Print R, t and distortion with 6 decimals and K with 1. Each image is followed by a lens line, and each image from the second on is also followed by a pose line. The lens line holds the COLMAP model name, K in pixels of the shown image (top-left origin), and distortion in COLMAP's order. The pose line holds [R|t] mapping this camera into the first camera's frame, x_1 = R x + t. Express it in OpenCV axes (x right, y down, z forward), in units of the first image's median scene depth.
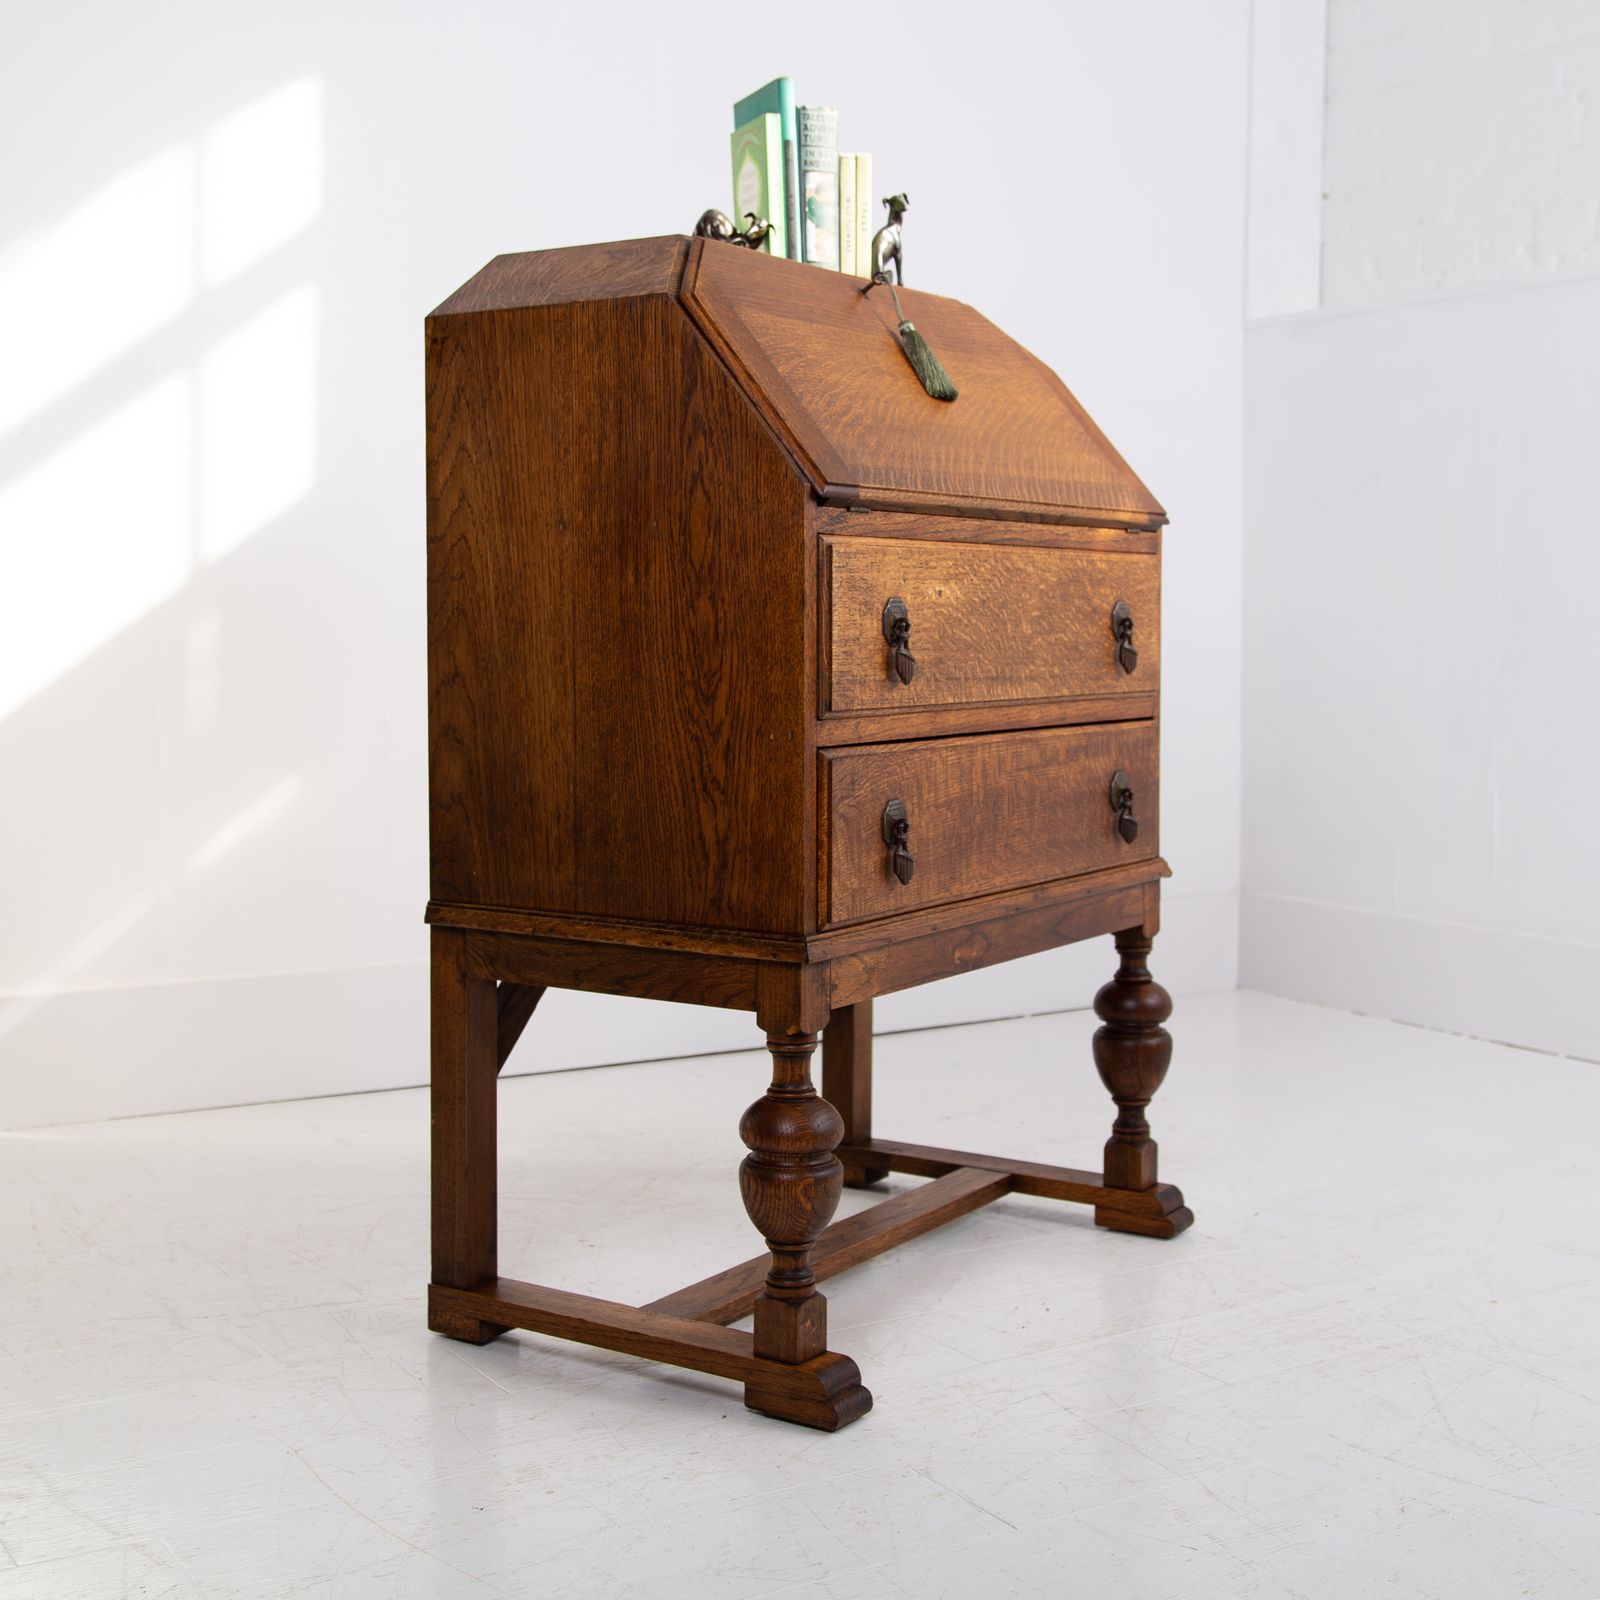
lens RADIAL K [[2146.8, 0, 784.9], [0, 2146.8, 772.9], [0, 0, 1]] dist [-0.027428, 0.021083]
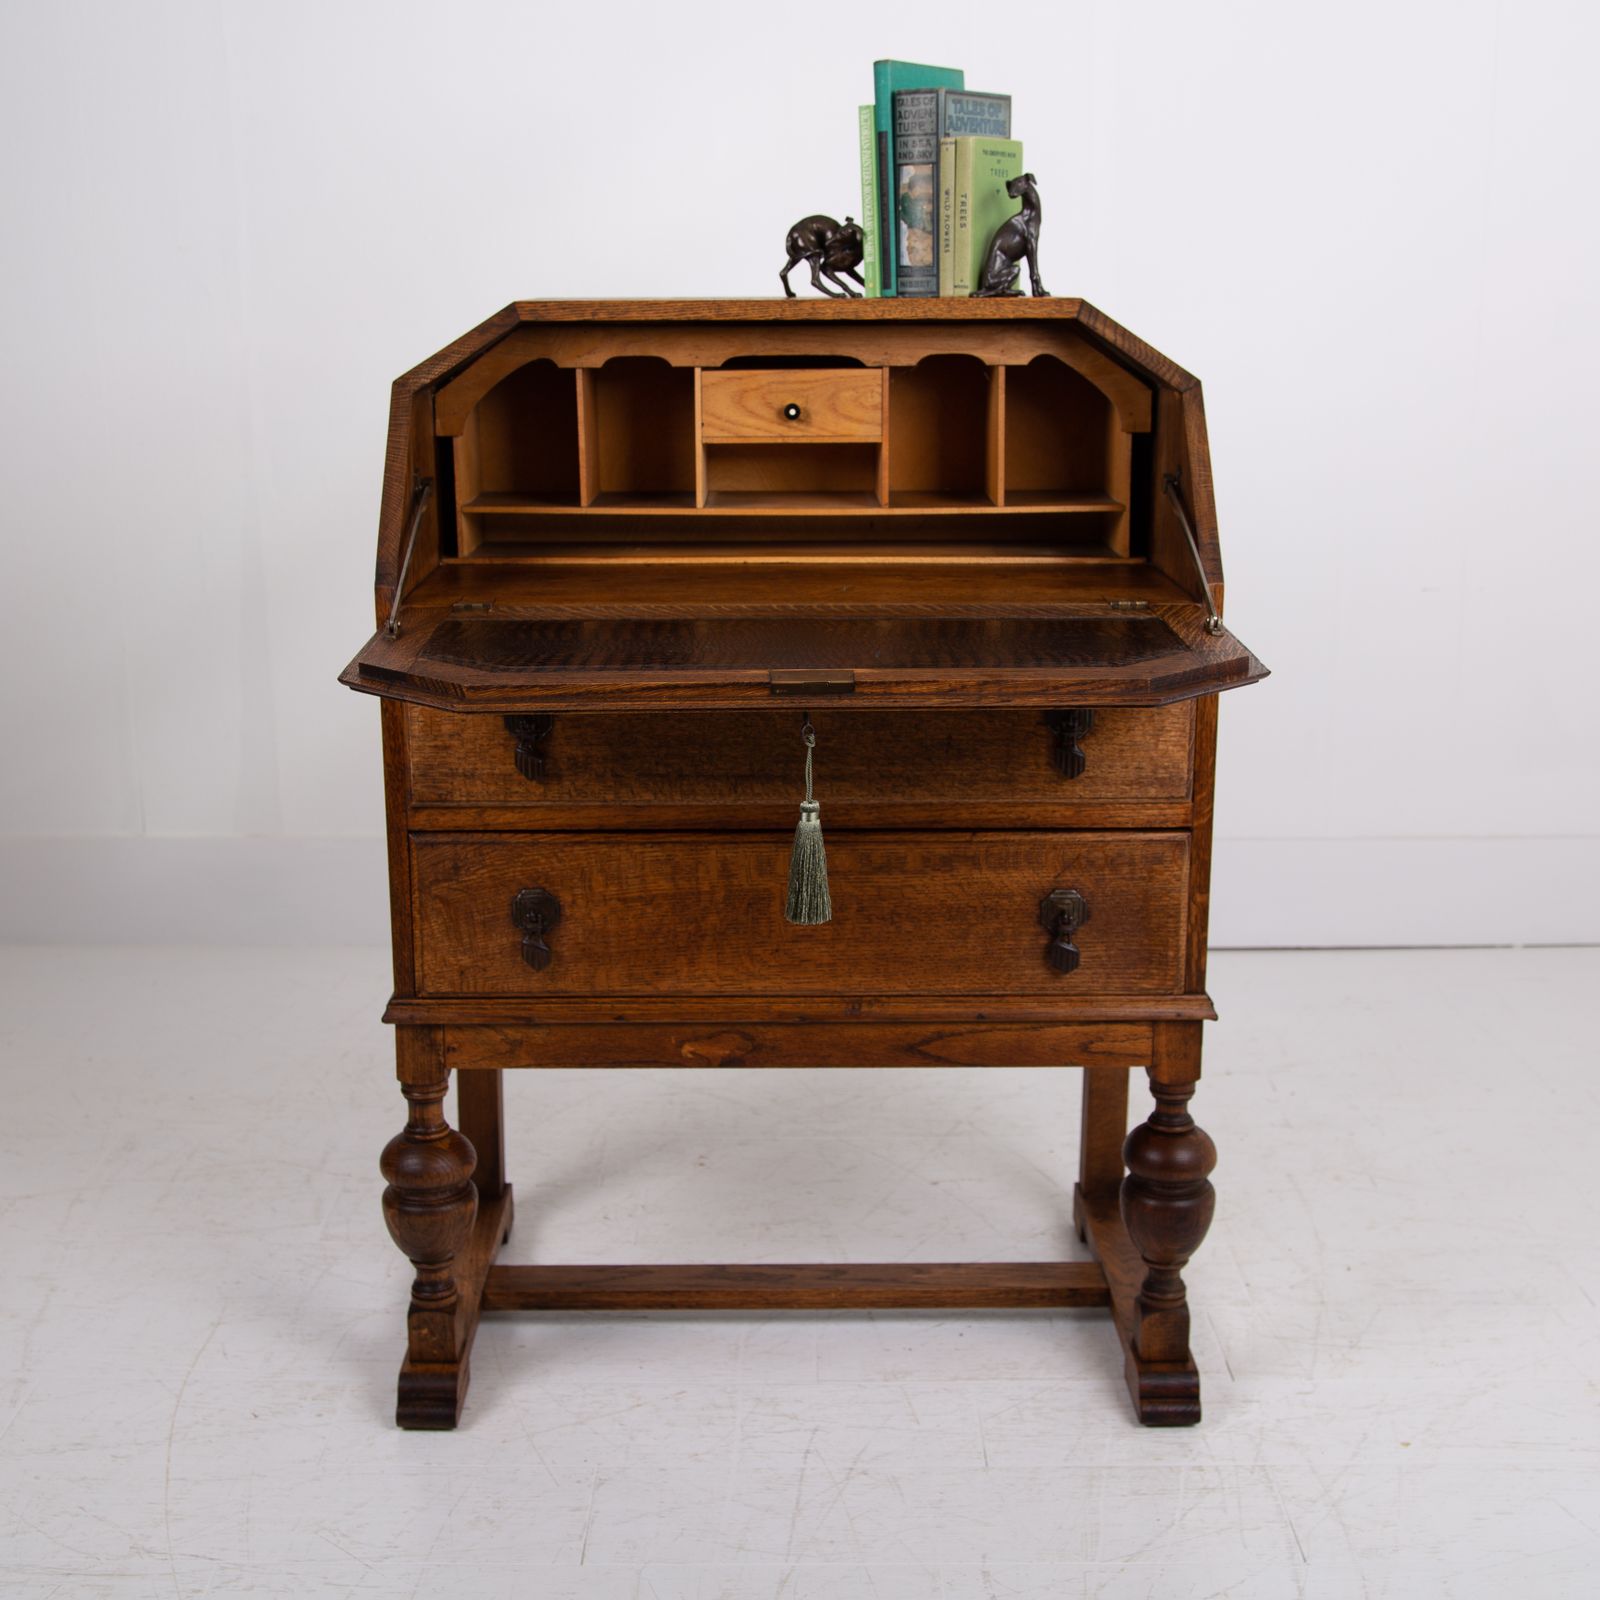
lens RADIAL K [[2237.3, 0, 822.1], [0, 2237.3, 839.5], [0, 0, 1]] dist [0.005438, 0.028979]
pose [[0.588660, 0.200467, -0.783130, 0.886566], [-0.065393, 0.977398, 0.201042, -0.215263], [0.805732, -0.067135, 0.588464, 0.451608]]
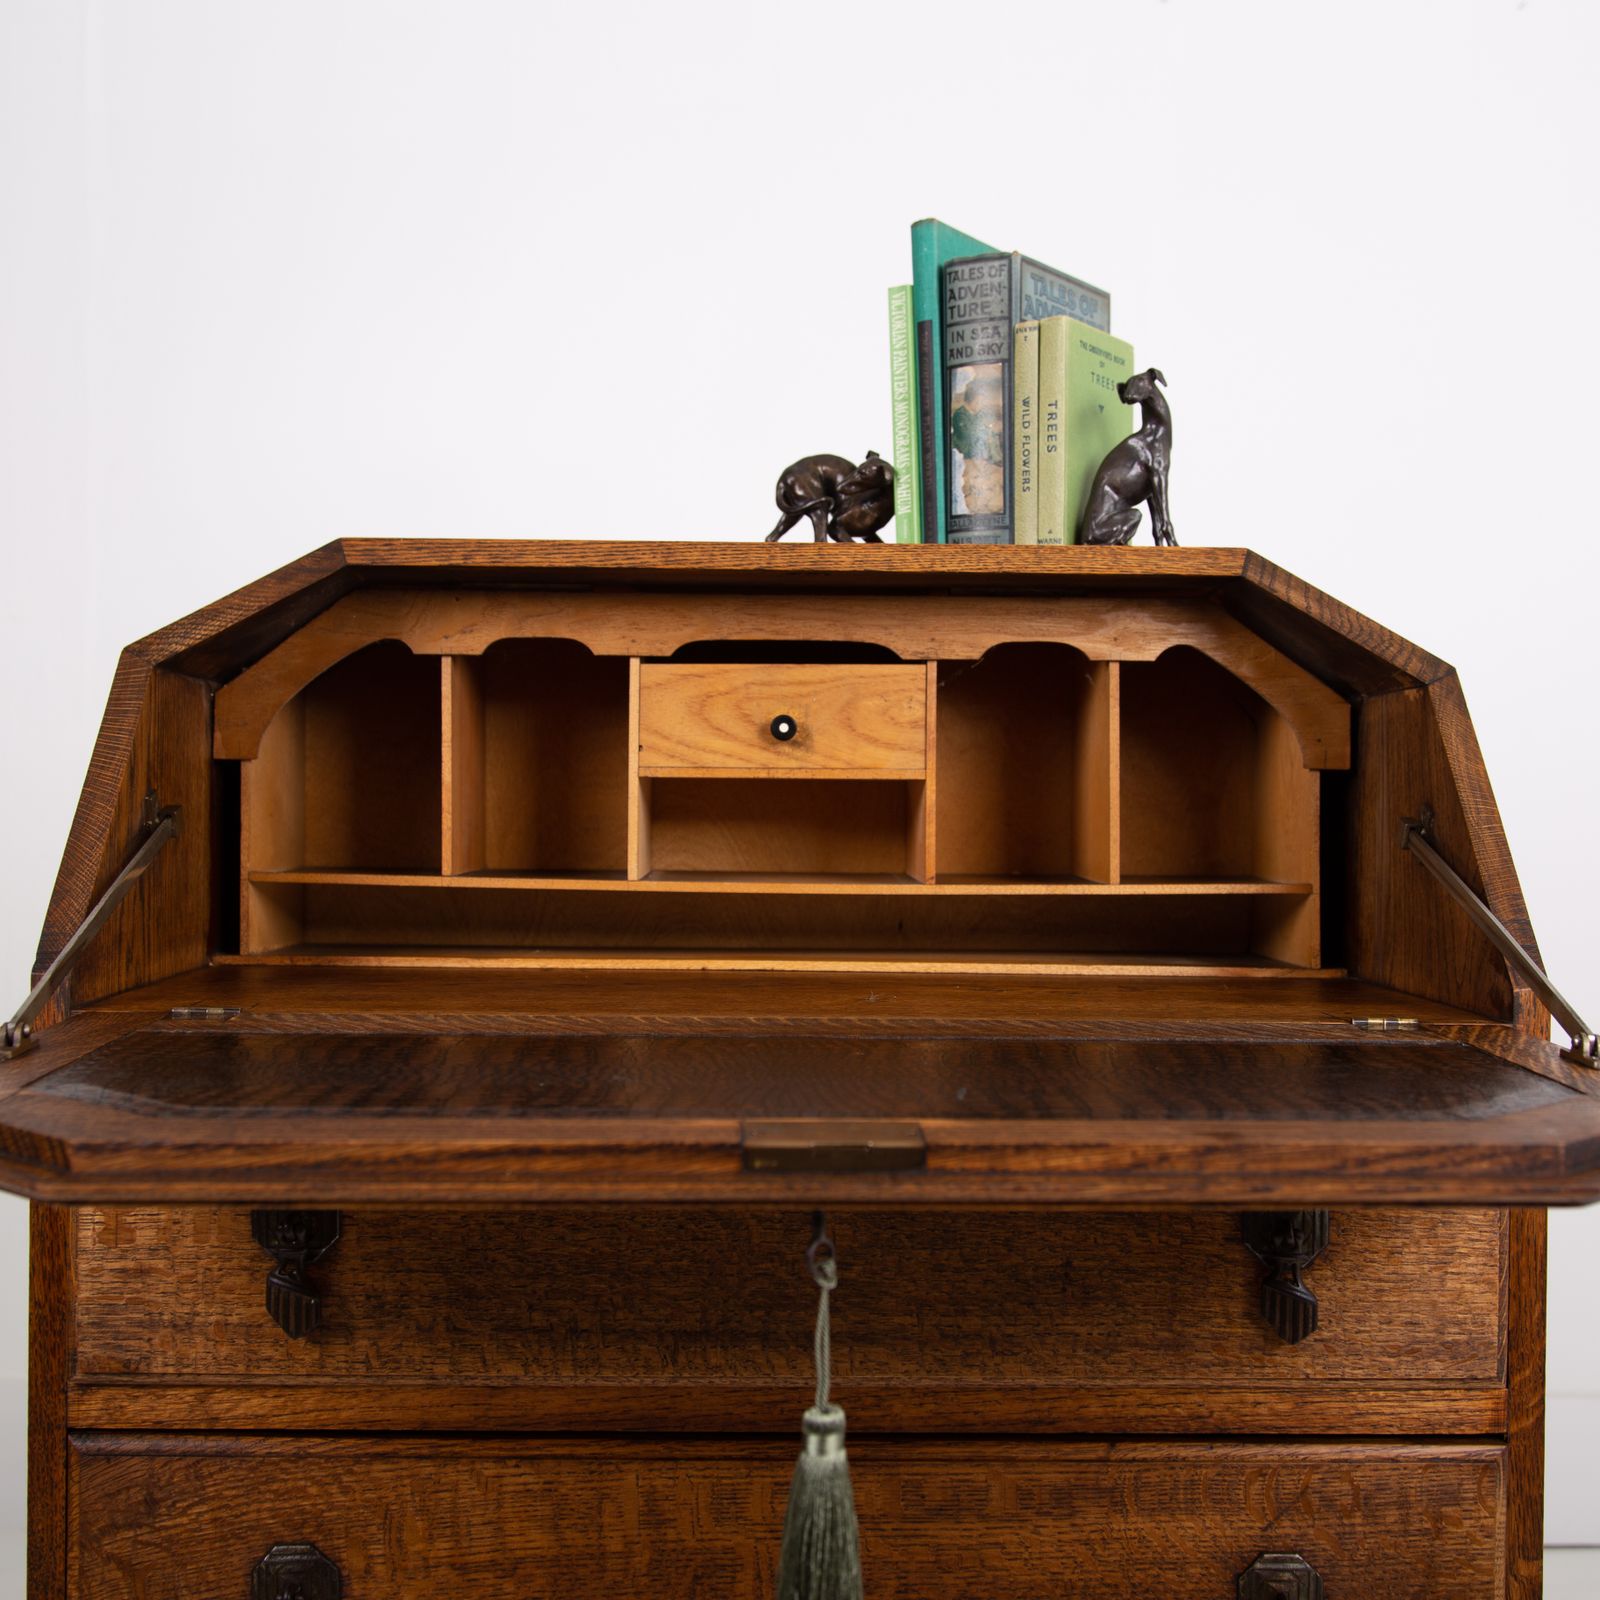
lens RADIAL K [[2146.8, 0, 784.9], [0, 2146.8, 772.9], [0, 0, 1]] dist [-0.027428, 0.021083]
pose [[0.584521, -0.004623, -0.811365, 0.522542], [-0.075099, 0.995383, -0.059774, -0.147279], [0.807896, 0.095872, 0.581475, 0.710241]]
